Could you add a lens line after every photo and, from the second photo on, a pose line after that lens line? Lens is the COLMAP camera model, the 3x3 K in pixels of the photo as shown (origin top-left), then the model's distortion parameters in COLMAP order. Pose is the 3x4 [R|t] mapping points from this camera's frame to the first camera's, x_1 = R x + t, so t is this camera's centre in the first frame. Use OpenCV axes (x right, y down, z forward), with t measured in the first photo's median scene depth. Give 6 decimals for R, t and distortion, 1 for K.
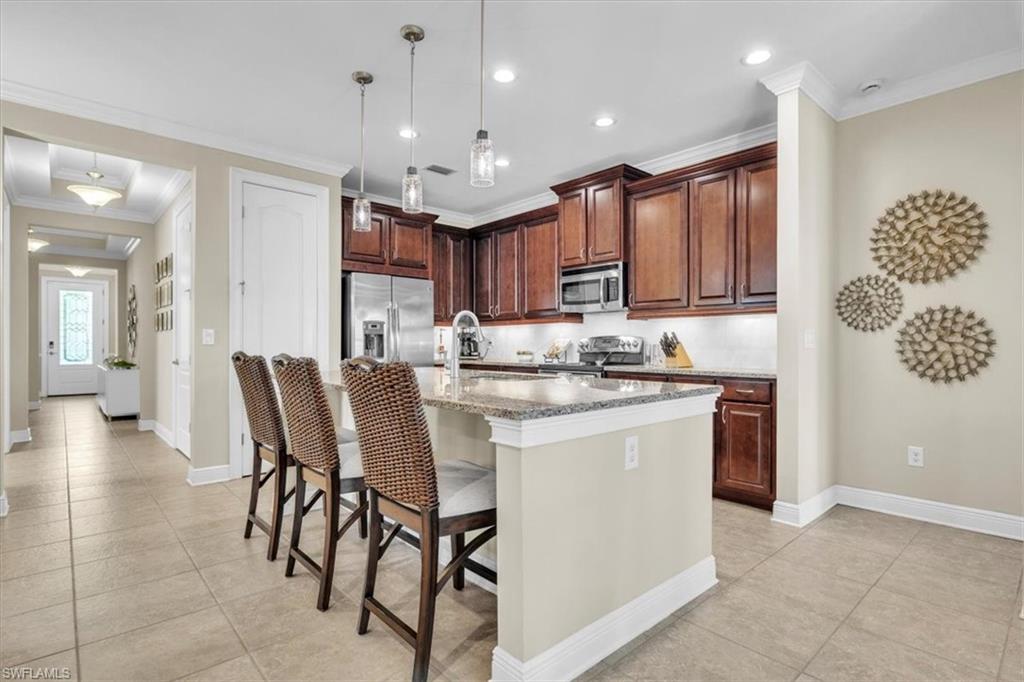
lens RADIAL K [[530.9, 0, 512.9], [0, 530.9, 344.0], [0, 0, 1]] dist [-0.000664, -0.000071]
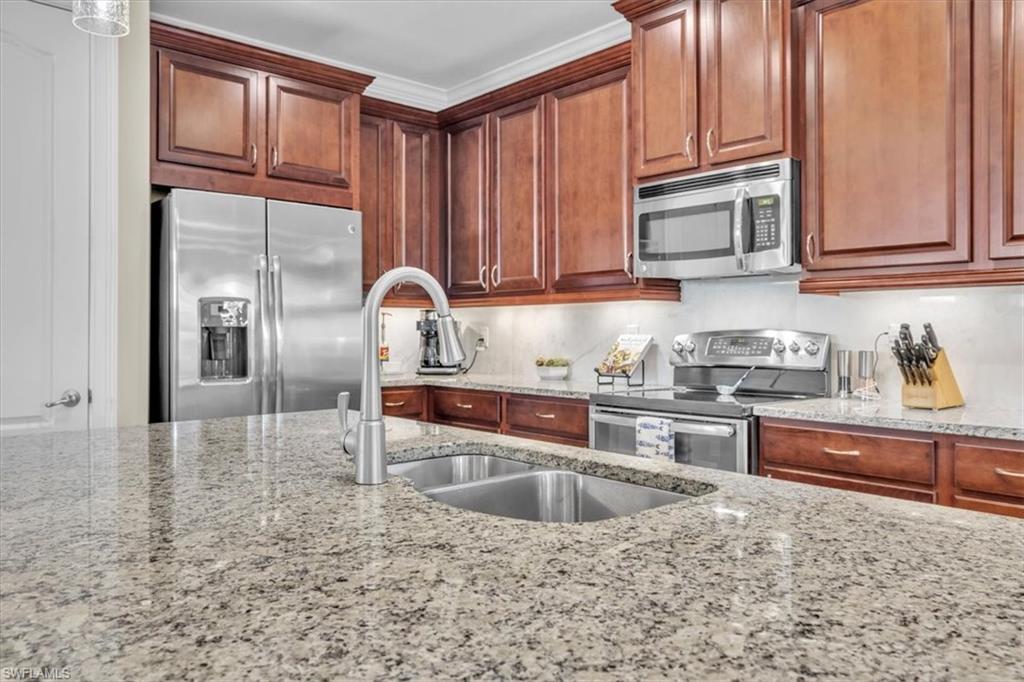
lens RADIAL K [[744.0, 0, 514.2], [0, 744.0, 346.7], [0, 0, 1]] dist [-0.009232, -0.005080]
pose [[0.999999, -0.001111, 0.000991, -0.015091], [0.001086, 0.999704, 0.024297, -0.015755], [-0.001018, -0.024296, 0.999704, 0.353139]]
